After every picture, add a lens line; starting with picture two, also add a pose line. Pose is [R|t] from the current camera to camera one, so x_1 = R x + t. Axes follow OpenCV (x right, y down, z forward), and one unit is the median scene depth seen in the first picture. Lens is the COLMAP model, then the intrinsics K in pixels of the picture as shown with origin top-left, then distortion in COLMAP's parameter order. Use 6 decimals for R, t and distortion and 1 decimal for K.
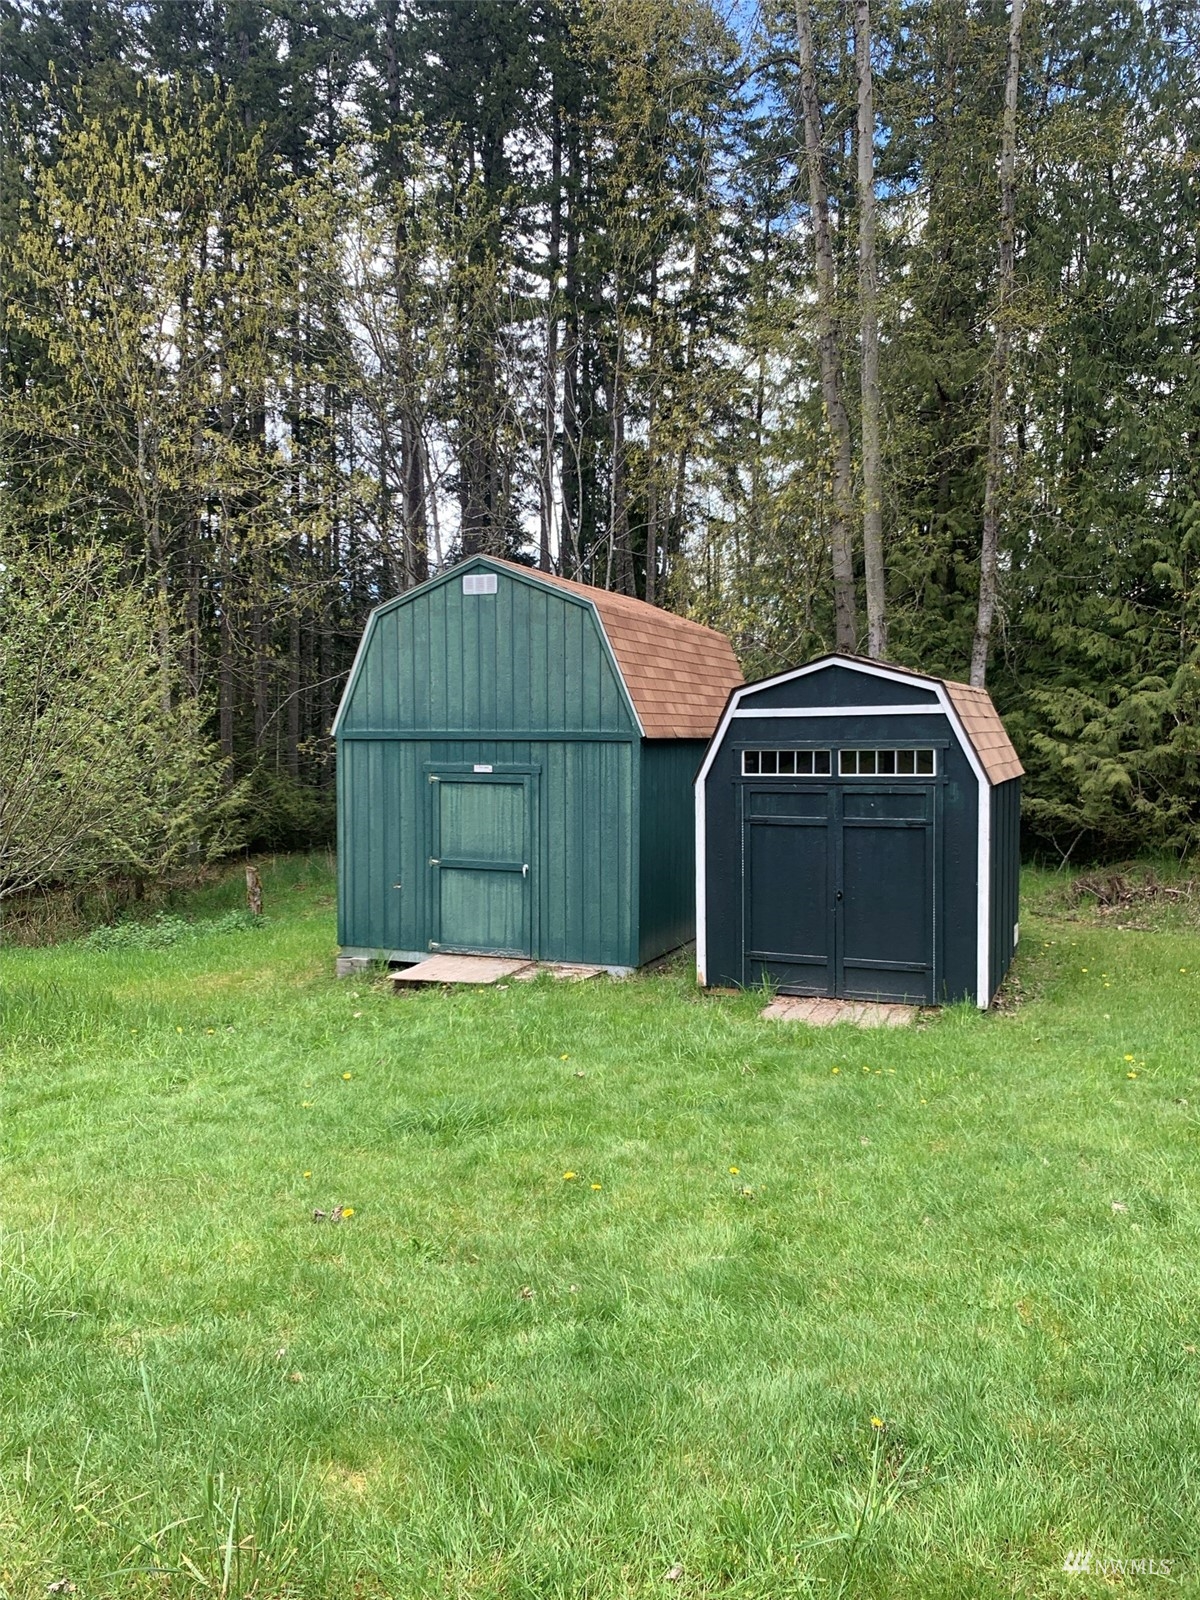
lens RADIAL K [[1224.0, 0, 596.7], [0, 1224.0, 806.8], [0, 0, 1]] dist [0.028783, -0.016239]
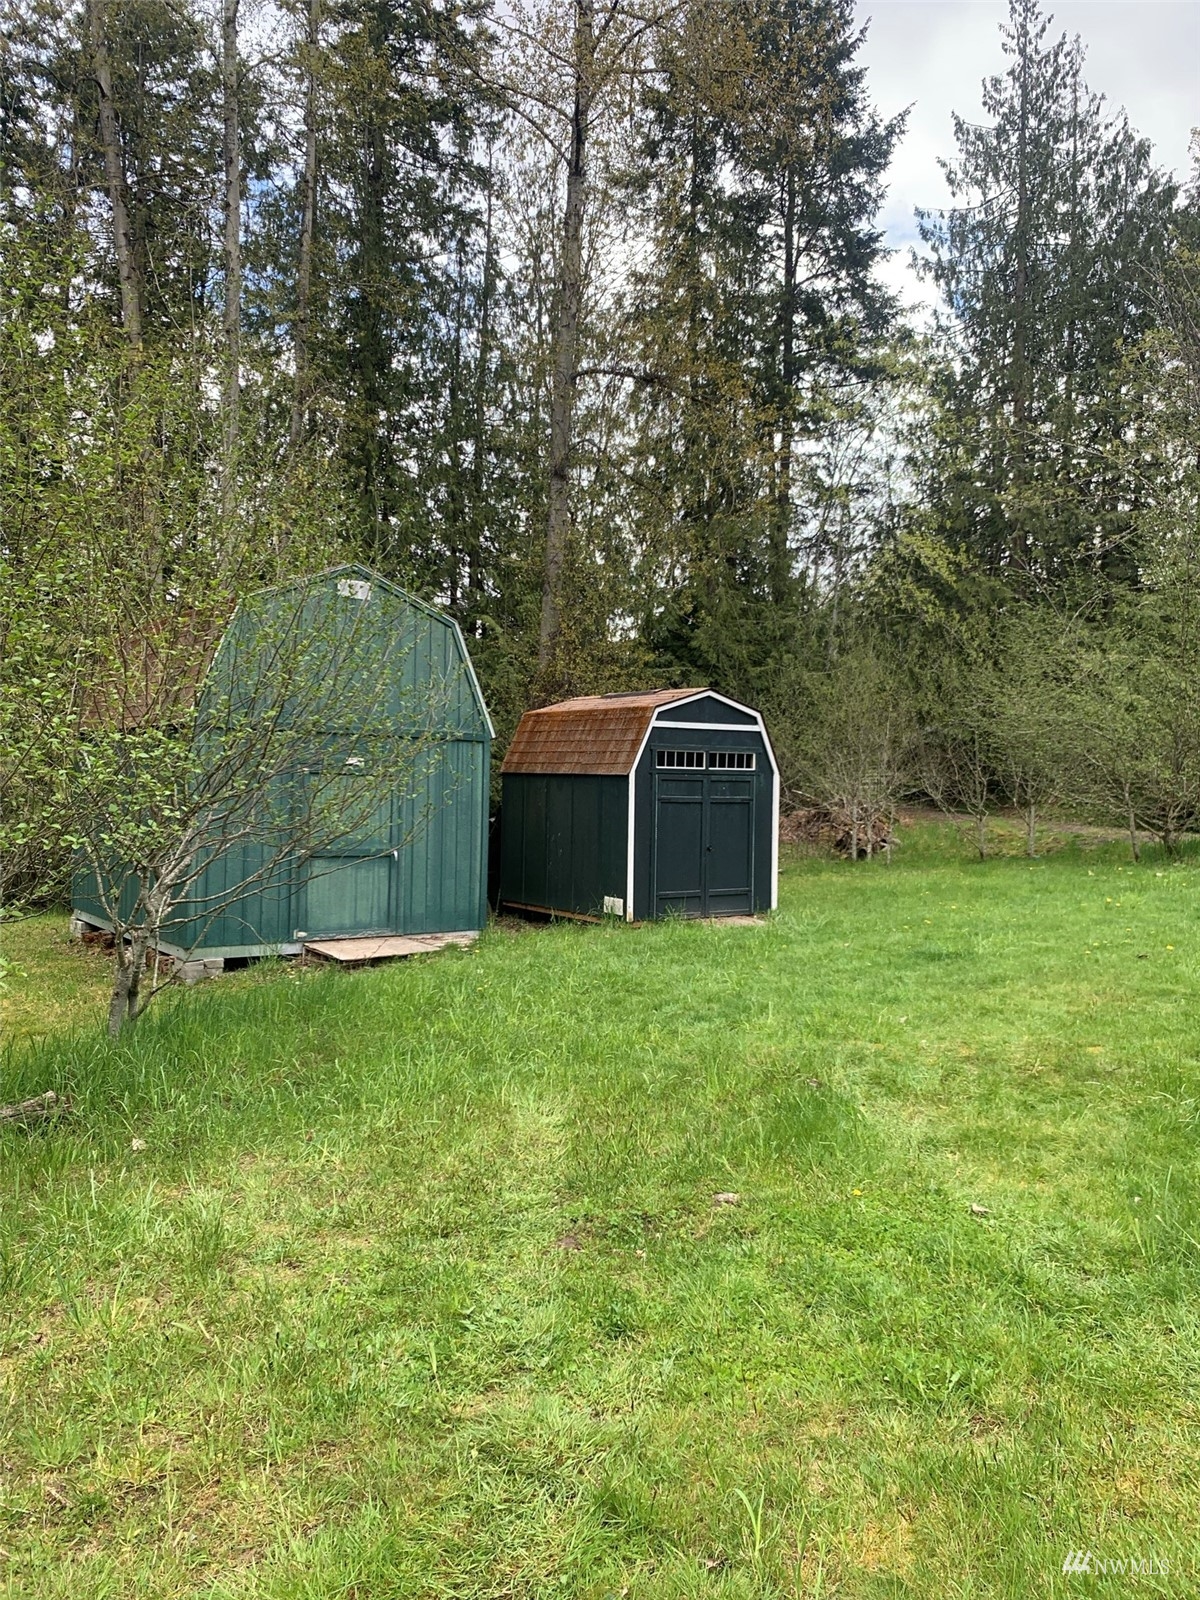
lens RADIAL K [[1224.0, 0, 596.7], [0, 1224.0, 806.8], [0, 0, 1]] dist [0.028783, -0.016239]
pose [[0.450531, -0.008226, 0.892723, -1.167047], [0.028141, 0.999592, -0.004991, 0.023768], [-0.892317, 0.027370, 0.450579, 0.430412]]
